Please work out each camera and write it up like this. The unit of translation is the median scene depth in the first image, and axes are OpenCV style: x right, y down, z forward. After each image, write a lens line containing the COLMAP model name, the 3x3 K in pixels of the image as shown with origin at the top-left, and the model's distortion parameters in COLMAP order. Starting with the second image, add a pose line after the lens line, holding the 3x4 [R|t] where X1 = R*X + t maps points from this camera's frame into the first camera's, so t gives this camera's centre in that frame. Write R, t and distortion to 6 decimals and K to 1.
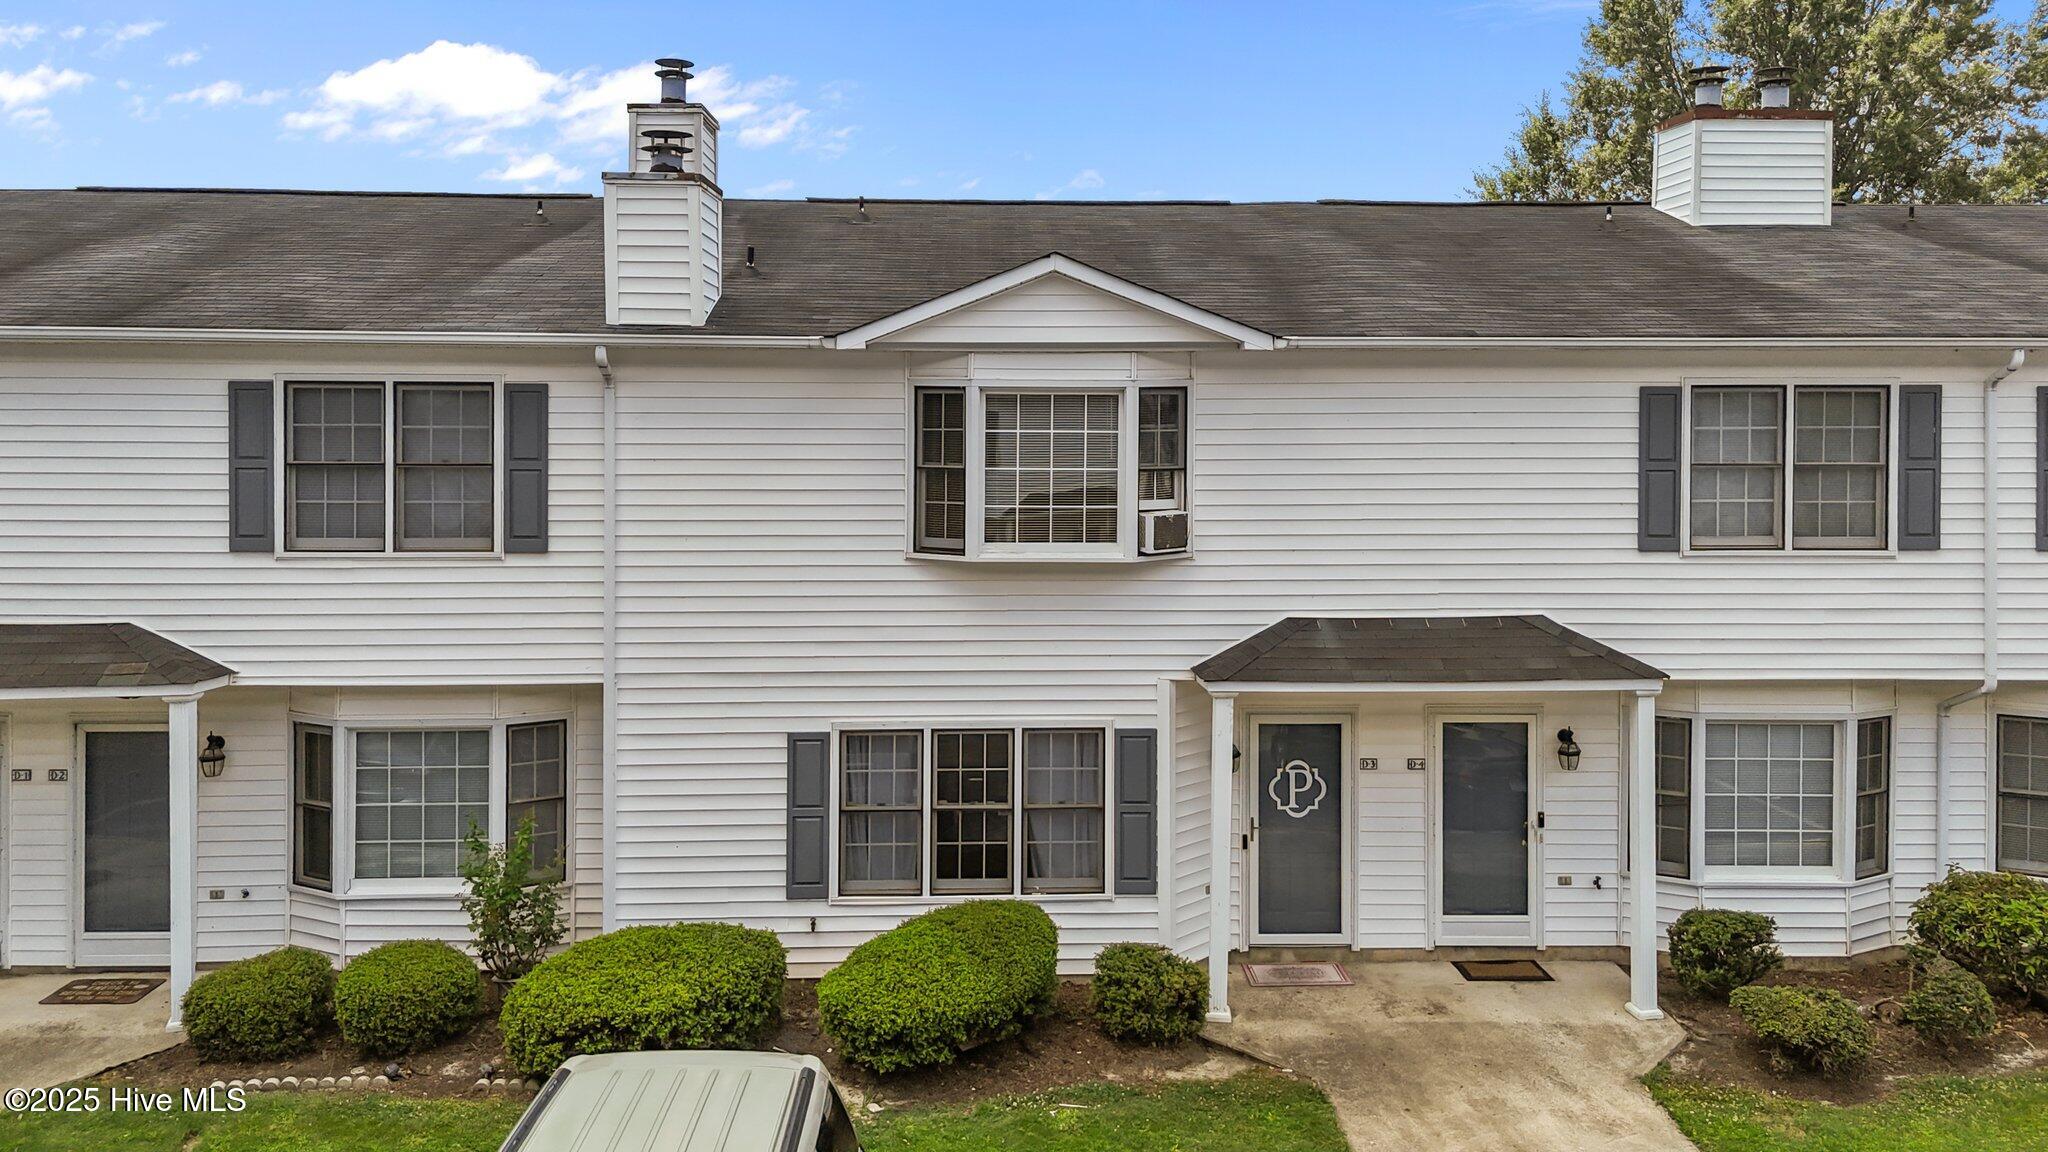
lens RADIAL K [[1491.5, 0, 1014.1], [0, 1491.5, 443.2], [0, 0, 1]] dist [0.012432, 0.001076]
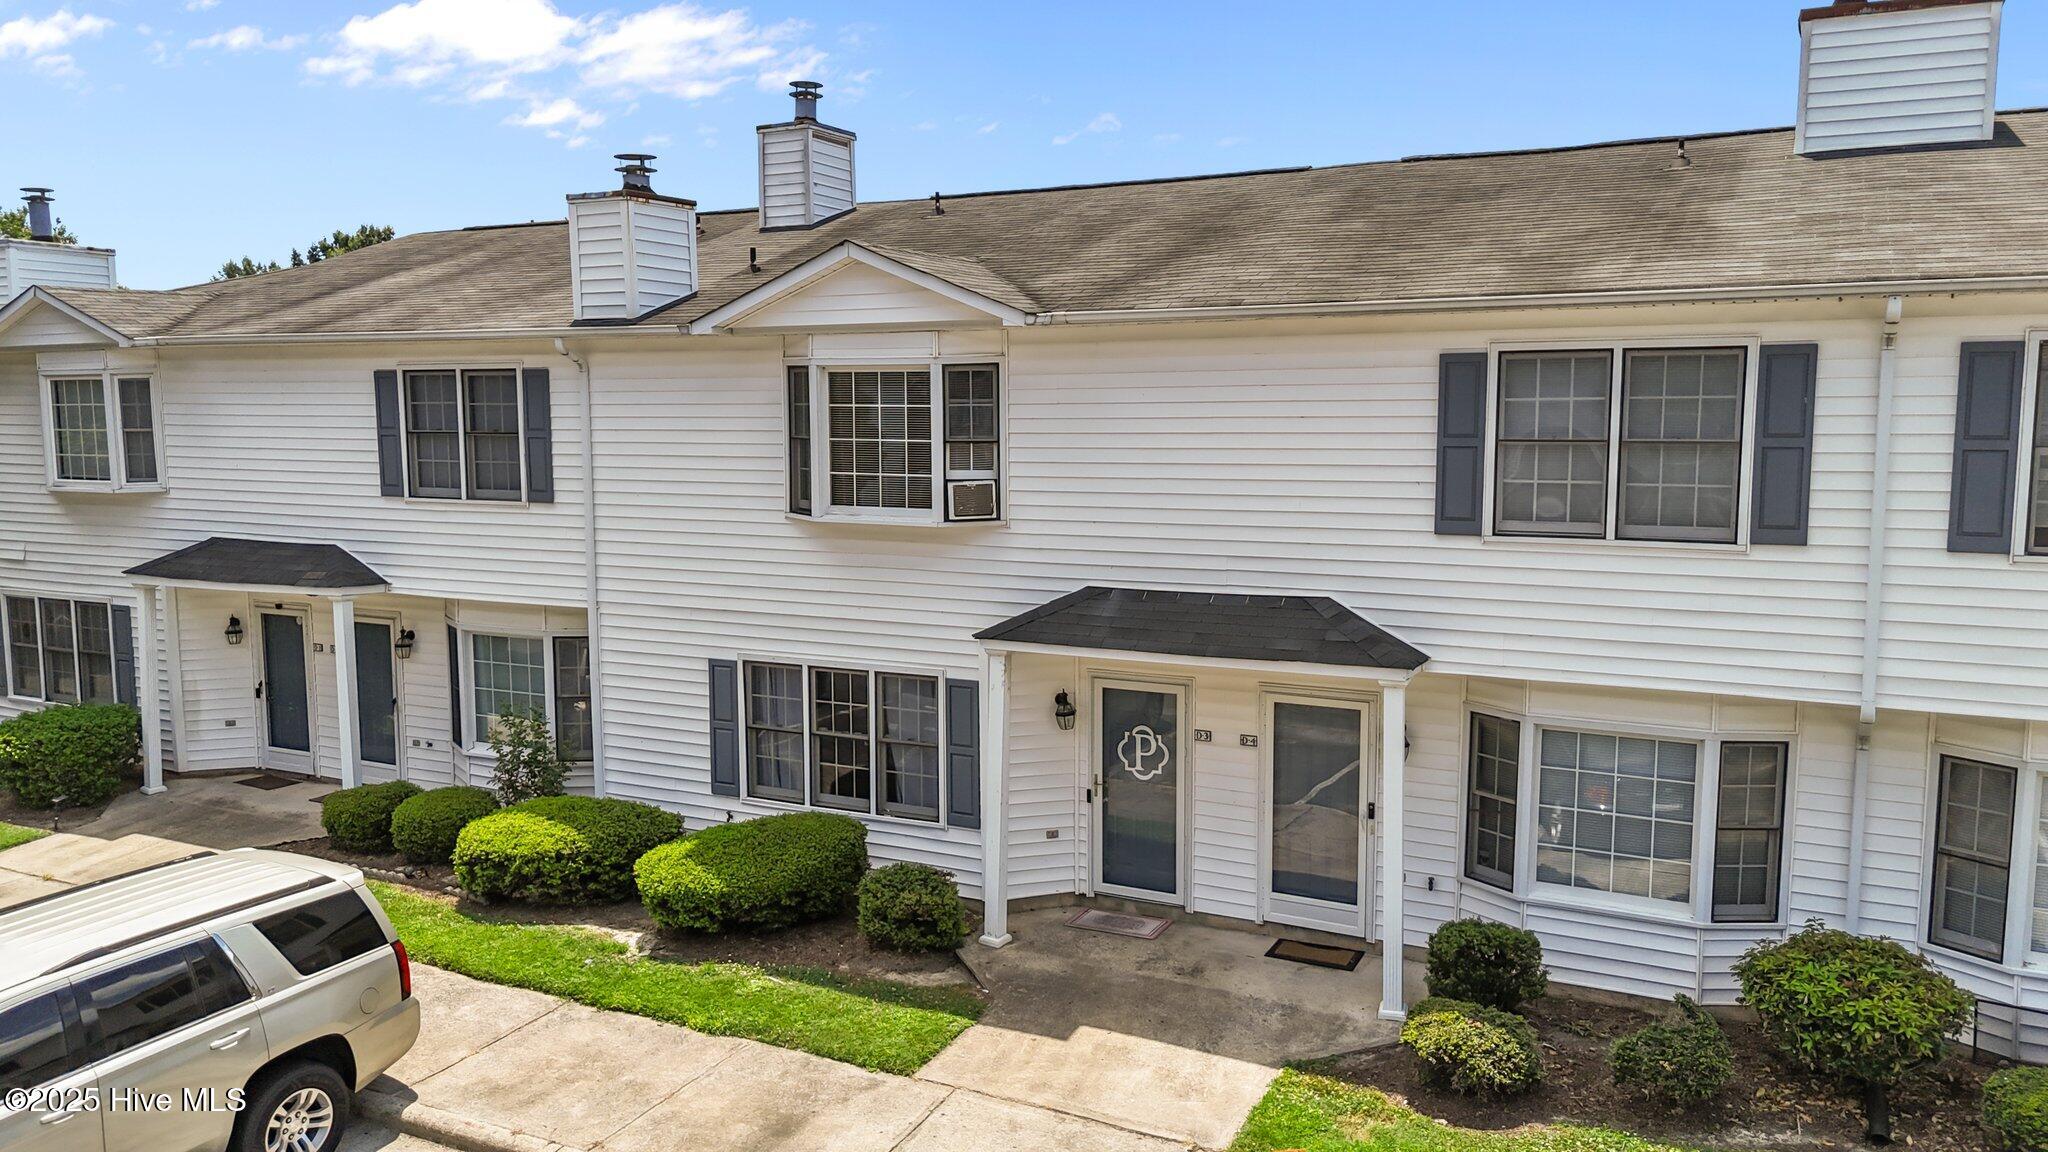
lens RADIAL K [[1500.9, 0, 981.1], [0, 1500.9, 572.9], [0, 0, 1]] dist [0.010725, 0.002577]
pose [[0.874593, 0.049779, -0.482296, 0.621128], [0.006778, 0.993363, 0.114819, -0.012354], [0.484811, -0.103689, 0.868451, 0.061977]]
